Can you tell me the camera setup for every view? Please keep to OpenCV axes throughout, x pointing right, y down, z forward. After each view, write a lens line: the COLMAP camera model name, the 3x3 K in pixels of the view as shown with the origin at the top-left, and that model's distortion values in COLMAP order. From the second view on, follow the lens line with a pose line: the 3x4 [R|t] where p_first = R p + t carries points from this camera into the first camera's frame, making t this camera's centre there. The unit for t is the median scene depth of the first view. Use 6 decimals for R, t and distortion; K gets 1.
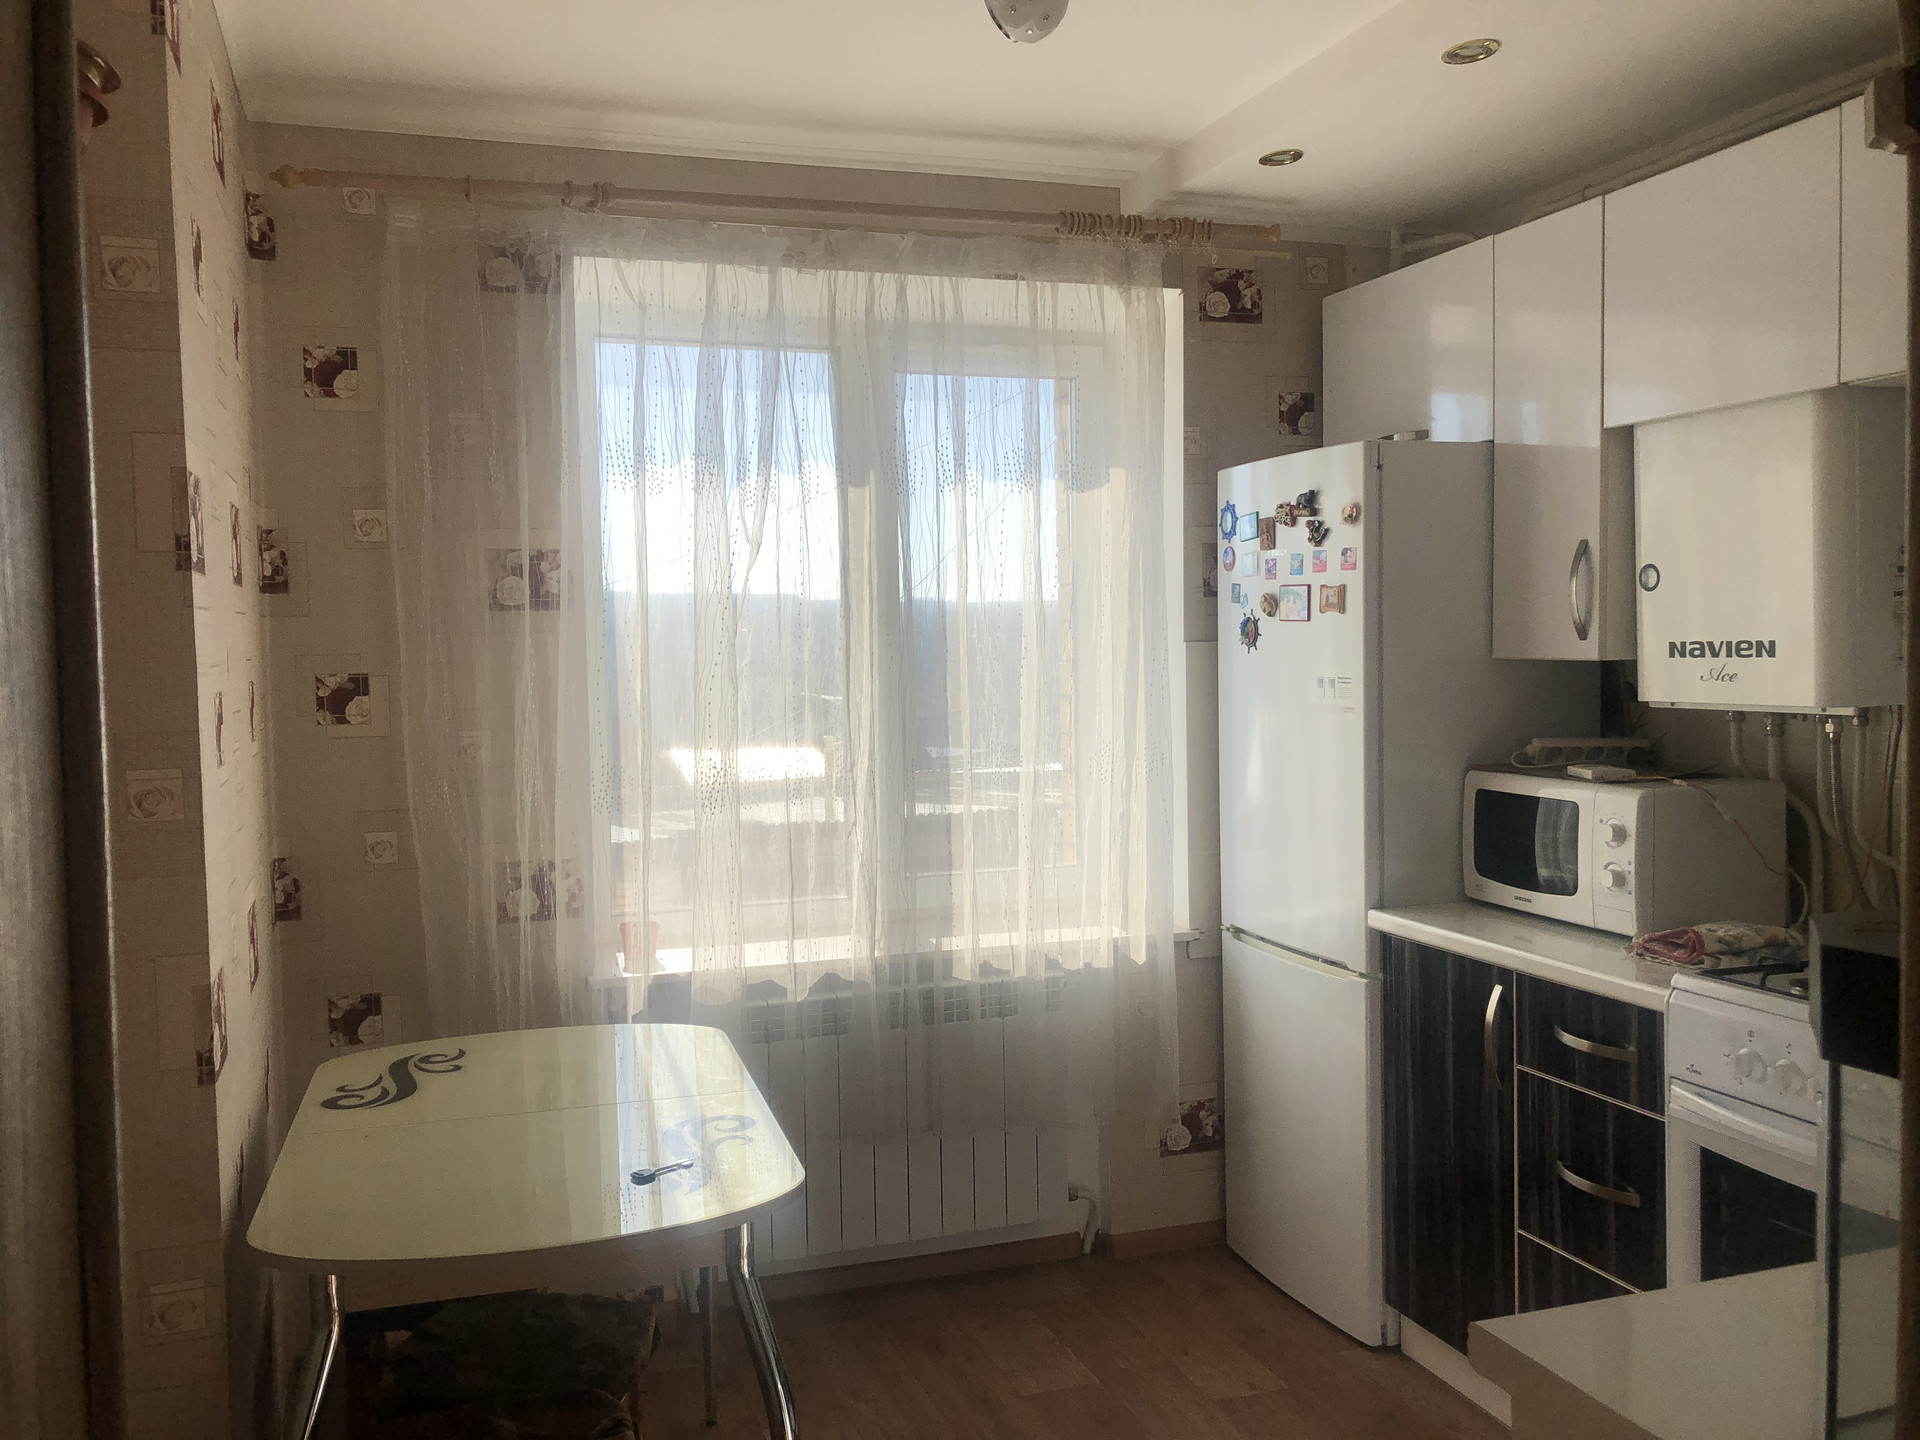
lens RADIAL K [[1489.5, 0, 964.6], [0, 1489.5, 711.3], [0, 0, 1]] dist [-0.007839, -0.011469]
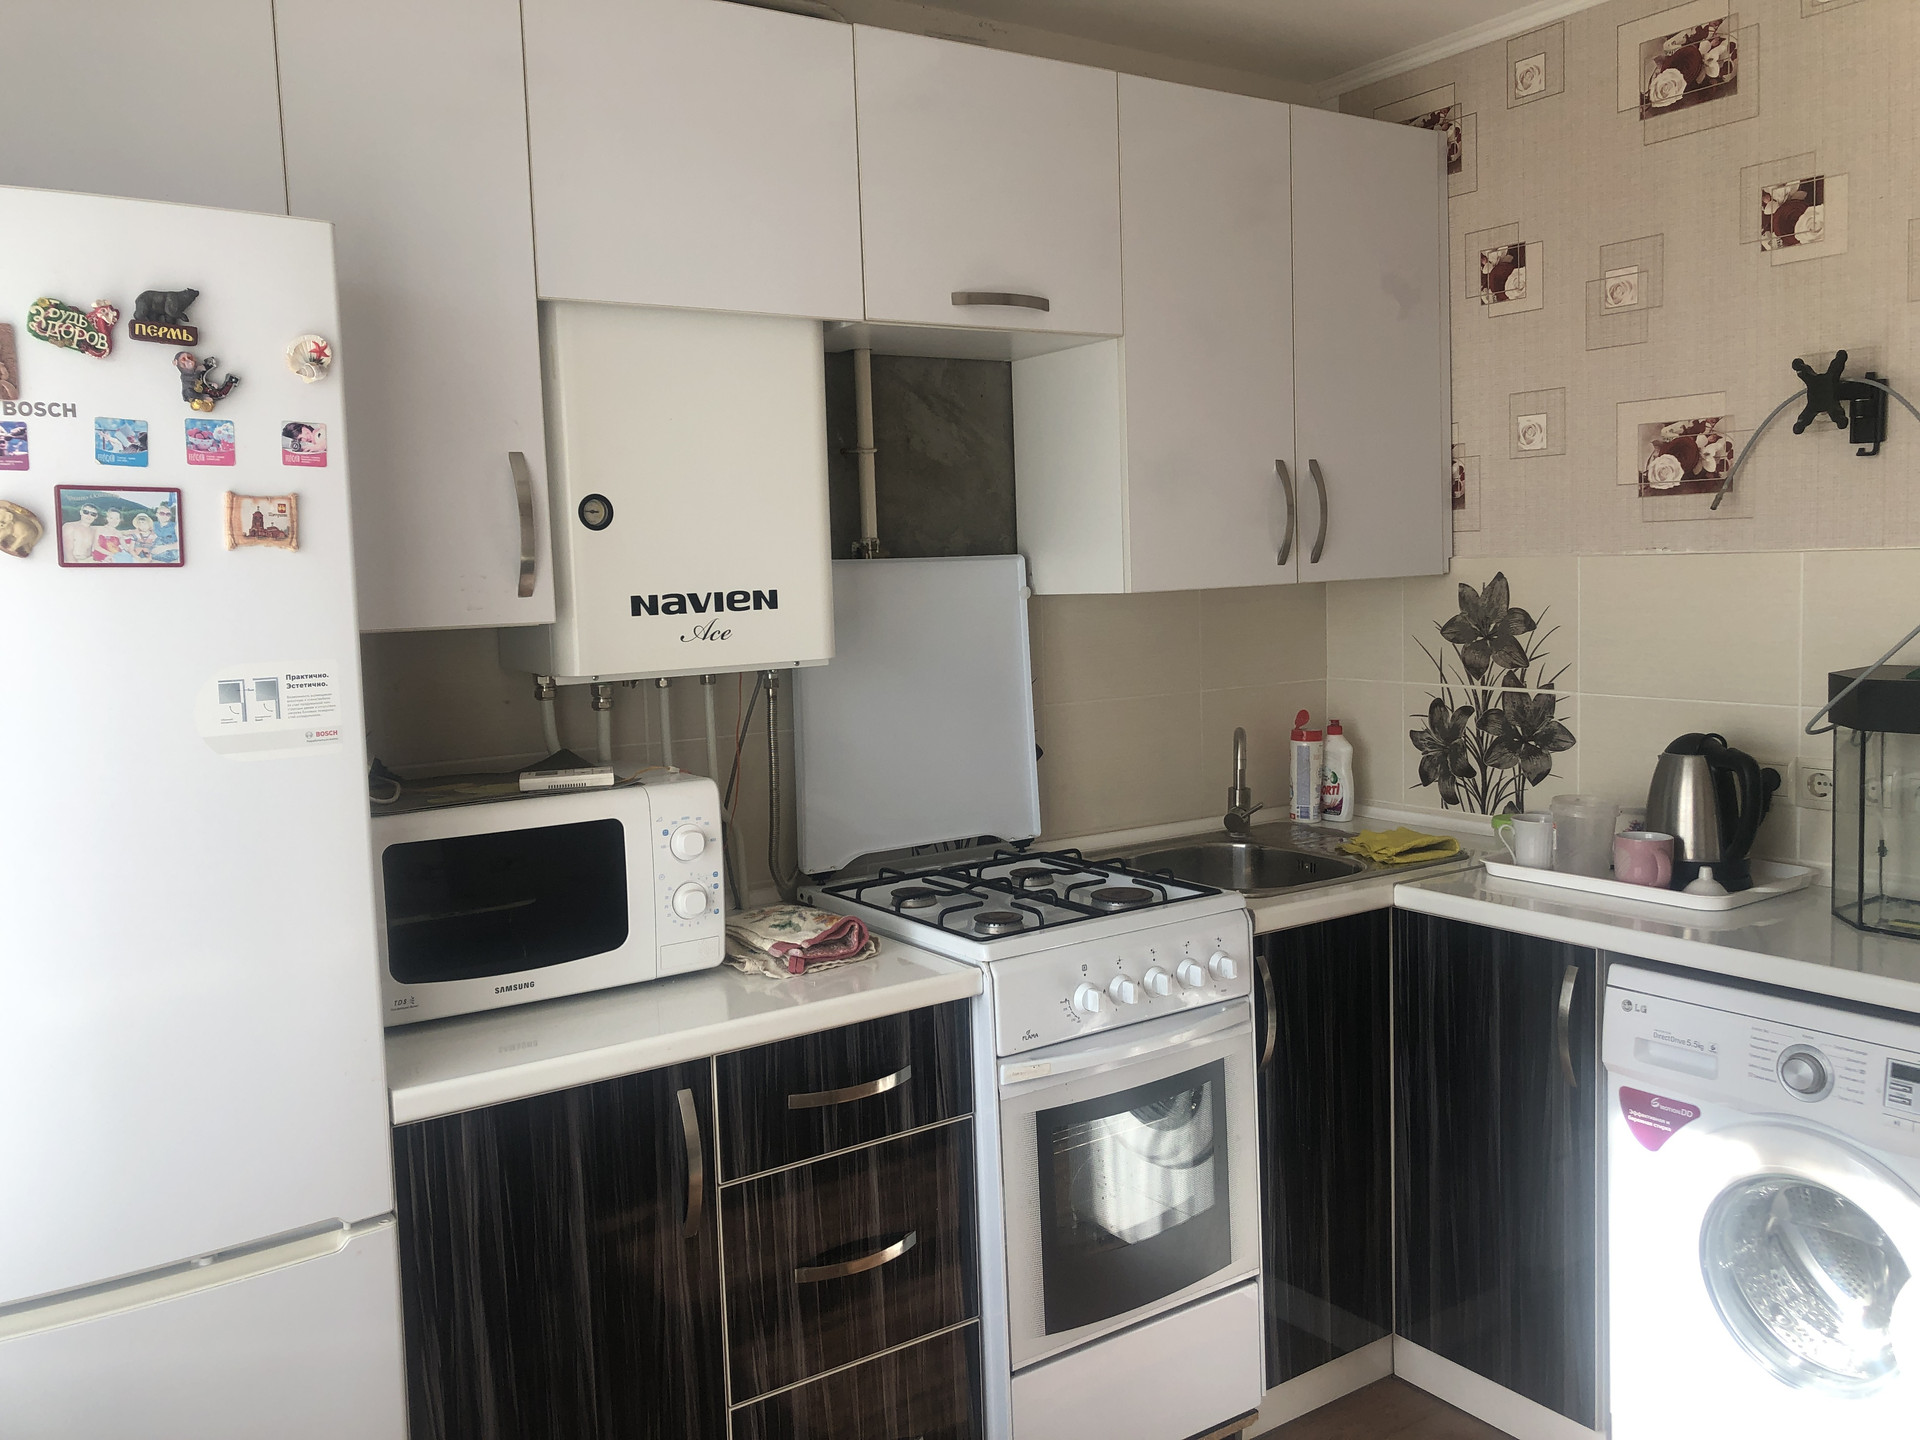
lens RADIAL K [[1489.5, 0, 862.6], [0, 1489.5, 687.5], [0, 0, 1]] dist [-0.007839, -0.011469]
pose [[-0.213402, -0.053991, 0.975471, -0.344958], [0.080508, 0.994104, 0.072635, -0.048869], [-0.973642, 0.094034, -0.207797, 1.112901]]
